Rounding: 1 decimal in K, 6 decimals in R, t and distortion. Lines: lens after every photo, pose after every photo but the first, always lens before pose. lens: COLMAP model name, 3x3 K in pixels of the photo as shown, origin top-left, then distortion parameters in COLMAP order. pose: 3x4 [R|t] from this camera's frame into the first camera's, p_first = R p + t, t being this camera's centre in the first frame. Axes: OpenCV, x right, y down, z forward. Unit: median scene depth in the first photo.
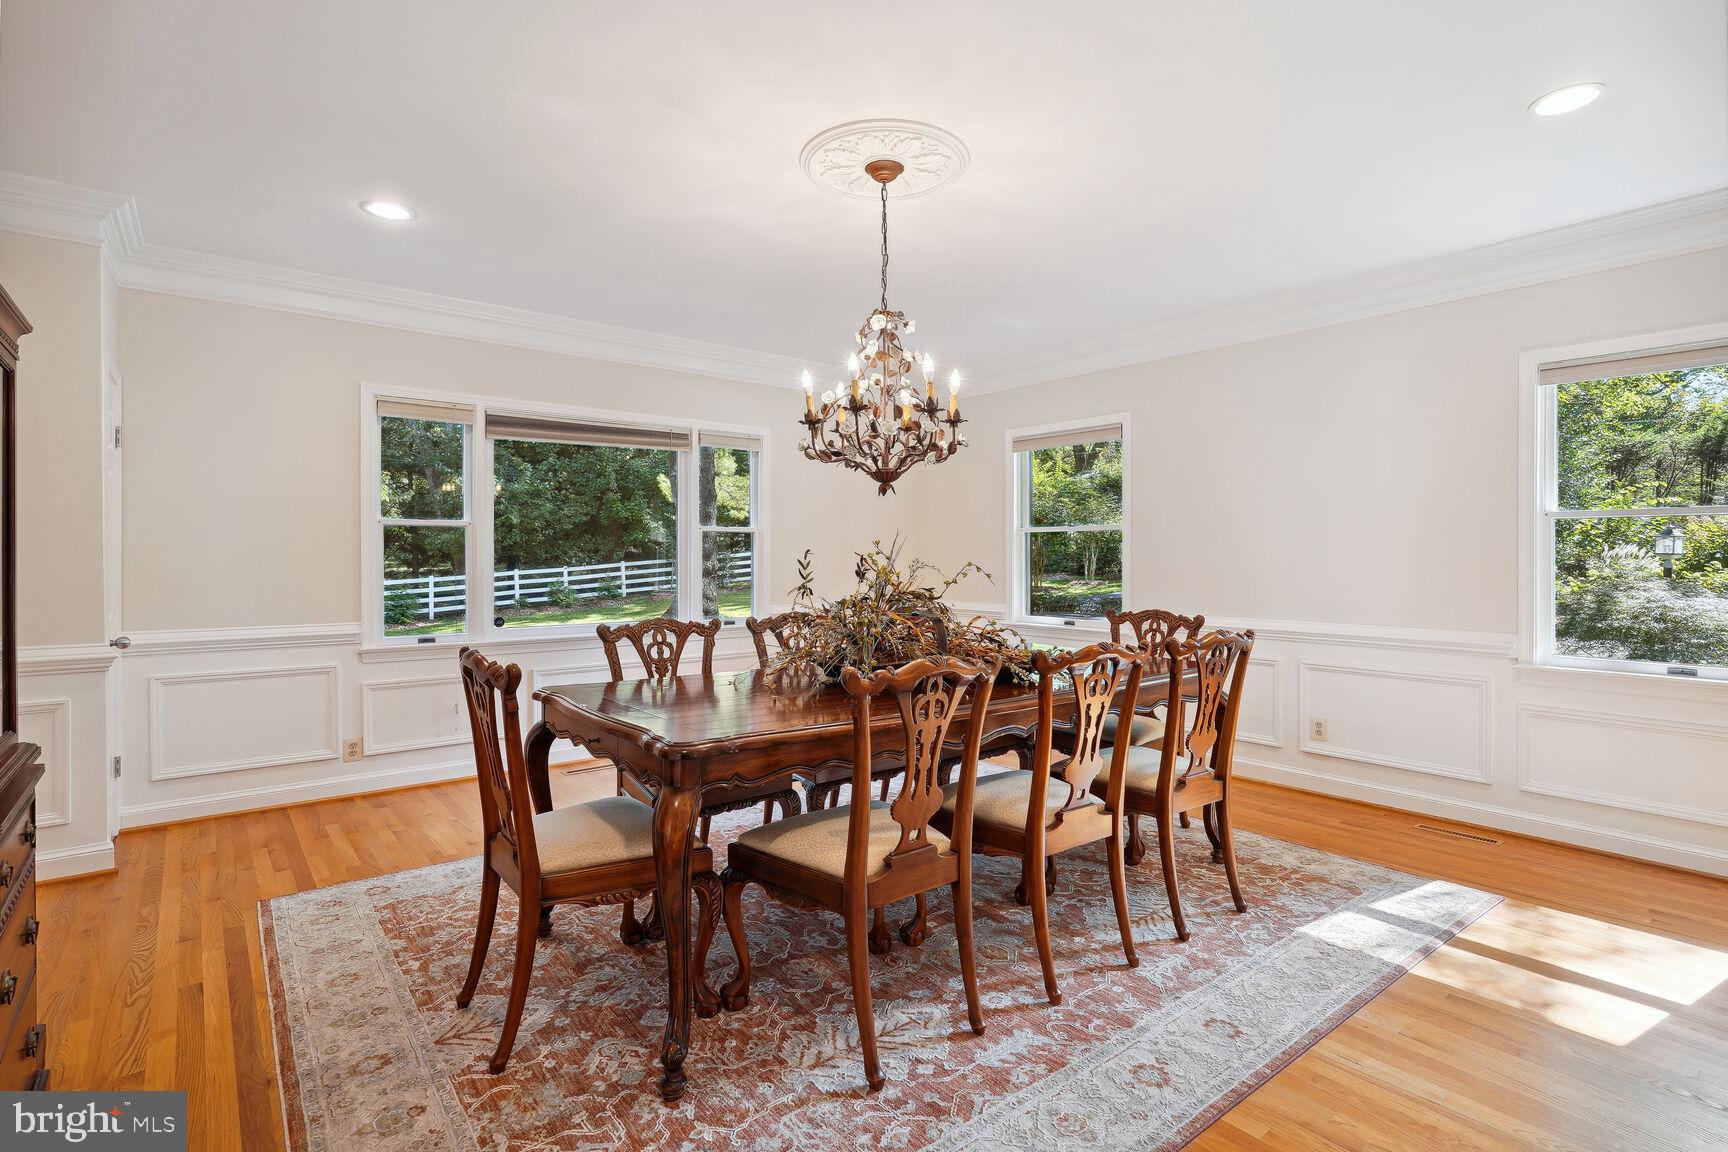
lens RADIAL K [[830.2, 0, 863.2], [0, 830.2, 559.1], [0, 0, 1]] dist [0.001360, -0.000017]
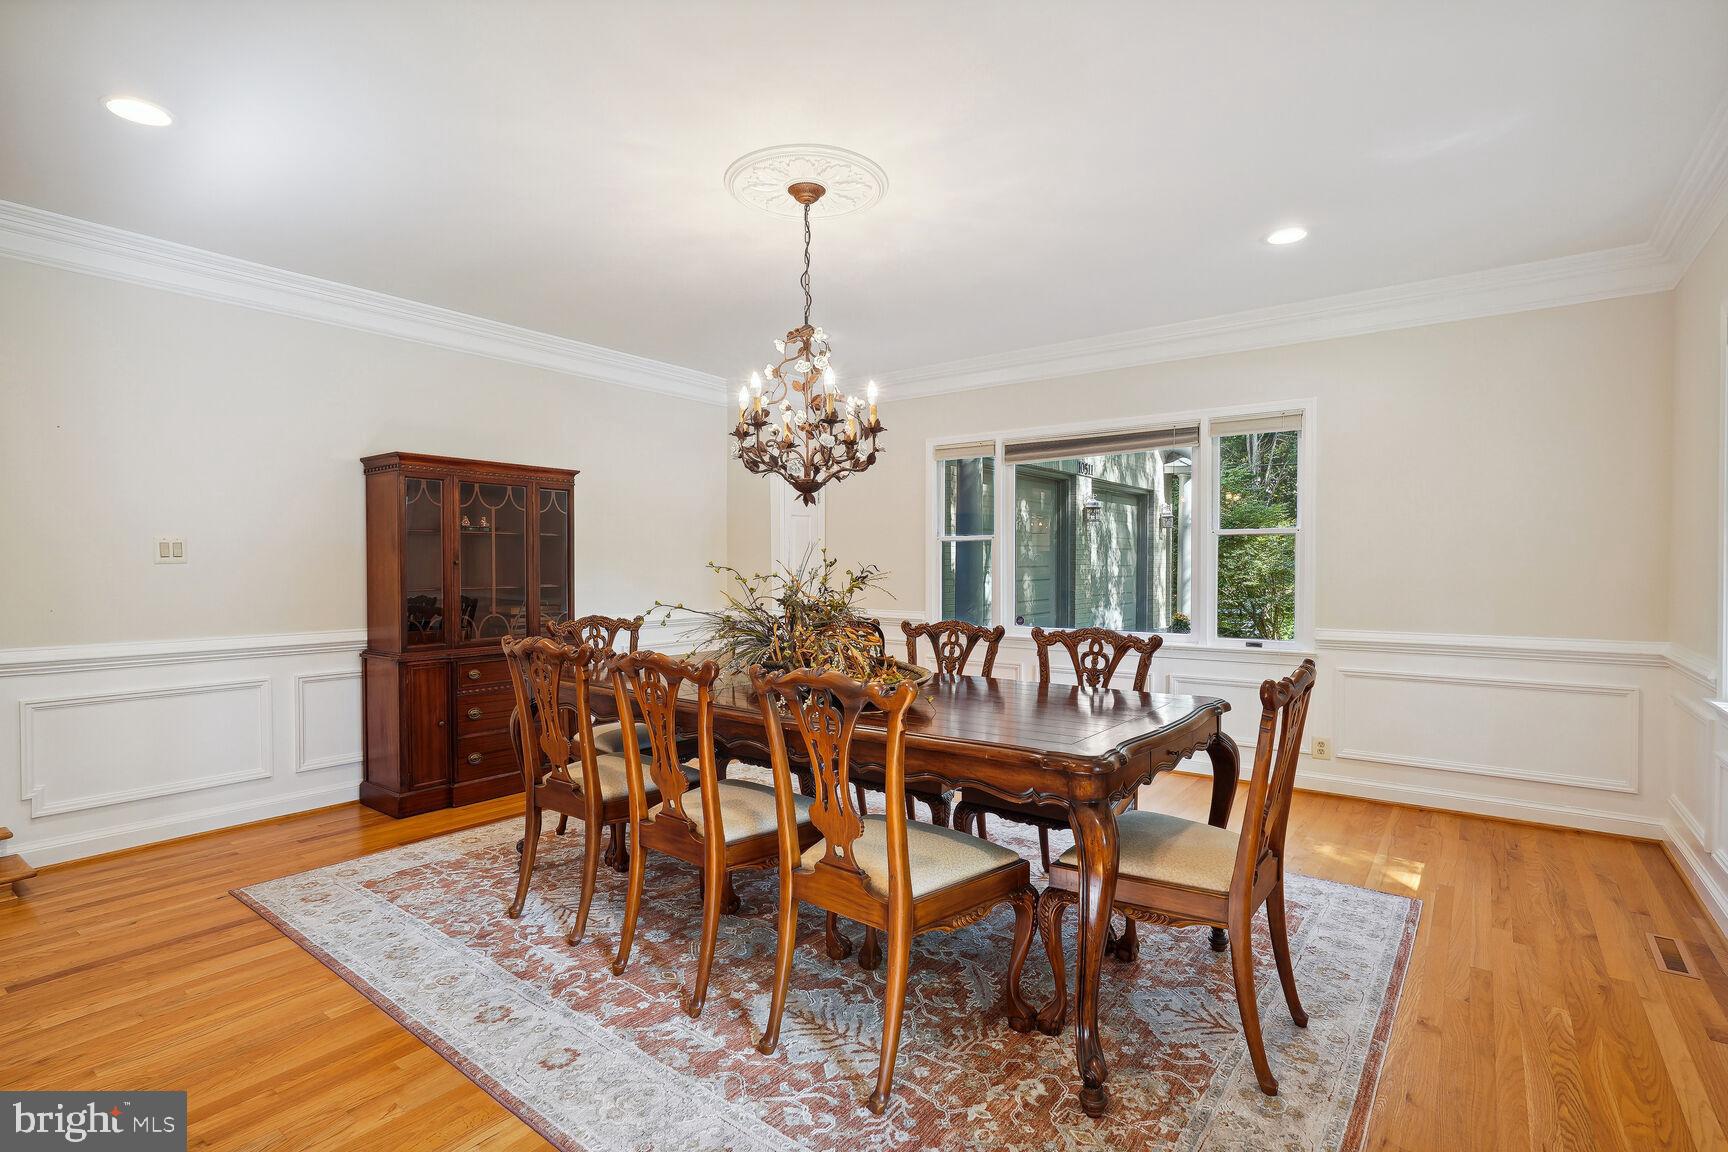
lens RADIAL K [[830.2, 0, 862.7], [0, 830.2, 582.2], [0, 0, 1]] dist [0.001360, -0.000017]
pose [[0.247536, 0.026630, -0.968513, 0.786121], [-0.008658, 0.999643, 0.025273, -0.006666], [0.968840, 0.002130, 0.247678, 0.603008]]
